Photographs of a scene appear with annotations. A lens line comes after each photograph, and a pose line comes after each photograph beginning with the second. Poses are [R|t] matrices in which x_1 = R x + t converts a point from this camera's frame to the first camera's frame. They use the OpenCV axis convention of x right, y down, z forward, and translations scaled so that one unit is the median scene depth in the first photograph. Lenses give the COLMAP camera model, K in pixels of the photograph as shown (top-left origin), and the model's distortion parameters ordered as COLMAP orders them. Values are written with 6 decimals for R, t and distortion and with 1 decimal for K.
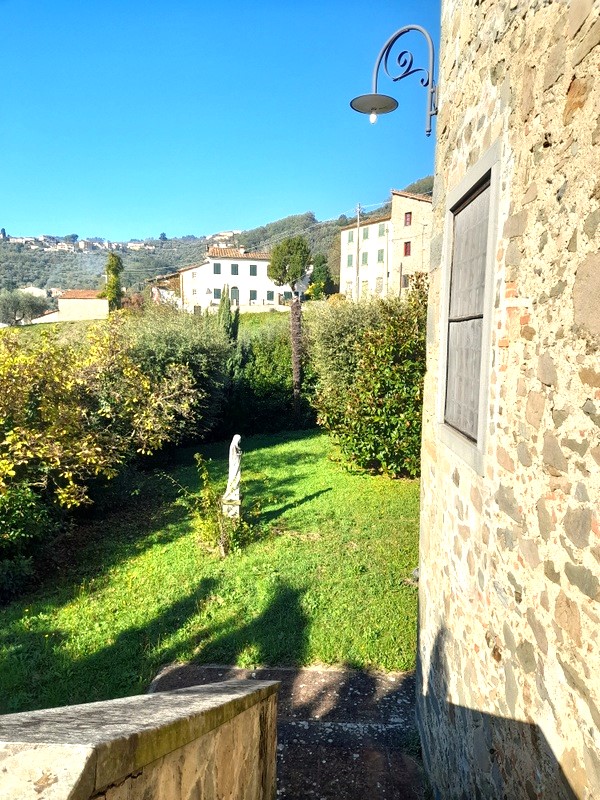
lens RADIAL K [[577.8, 0, 297.0], [0, 577.8, 403.6], [0, 0, 1]] dist [0.080331, -0.074443]
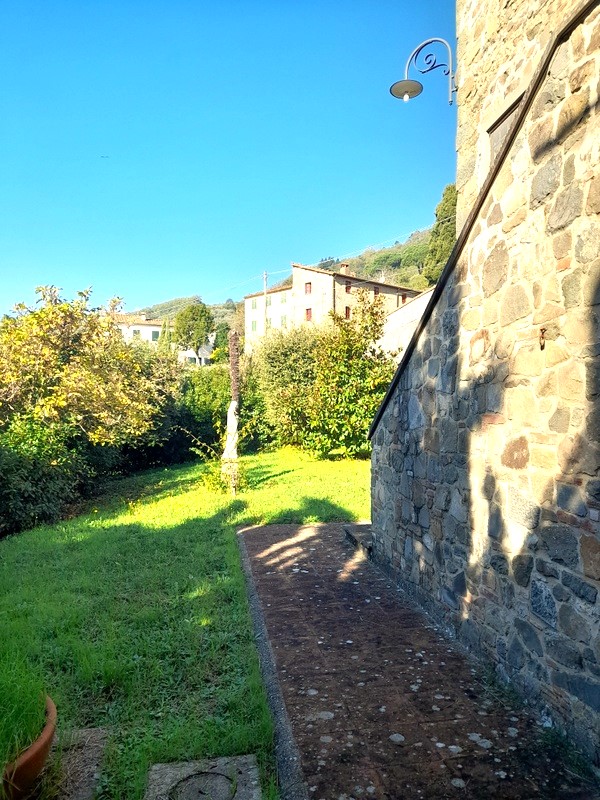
lens RADIAL K [[577.8, 0, 305.8], [0, 577.8, 398.1], [0, 0, 1]] dist [0.080331, -0.074443]
pose [[0.979232, -0.007269, 0.202613, -0.109849], [0.036184, 0.989578, -0.139375, 0.118544], [-0.199488, 0.143812, 0.969290, -0.070047]]
